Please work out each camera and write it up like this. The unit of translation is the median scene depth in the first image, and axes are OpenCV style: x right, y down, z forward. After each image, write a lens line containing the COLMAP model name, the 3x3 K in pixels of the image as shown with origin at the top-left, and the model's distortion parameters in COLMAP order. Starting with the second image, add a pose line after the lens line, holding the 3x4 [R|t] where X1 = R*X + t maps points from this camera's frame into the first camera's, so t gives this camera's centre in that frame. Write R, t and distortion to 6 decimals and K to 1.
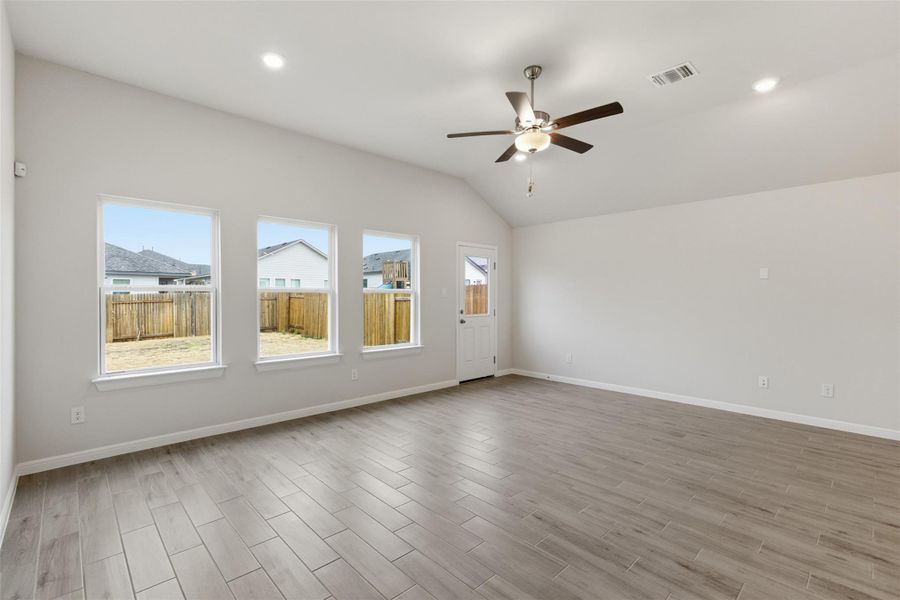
lens RADIAL K [[409.0, 0, 450.8], [0, 409.0, 300.6], [0, 0, 1]] dist [-0.008752, 0.002233]
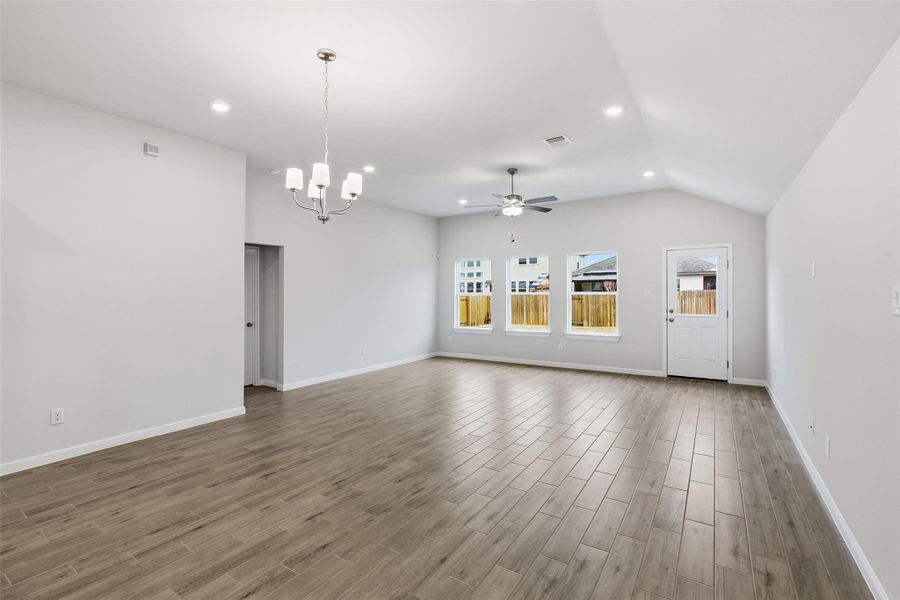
lens RADIAL K [[409.0, 0, 452.4], [0, 409.0, 299.9], [0, 0, 1]] dist [-0.008752, 0.002233]
pose [[0.229792, 0.012520, -0.973159, 1.584100], [-0.000568, 0.999919, 0.012730, -0.026081], [0.973240, -0.002372, 0.229780, 0.315248]]
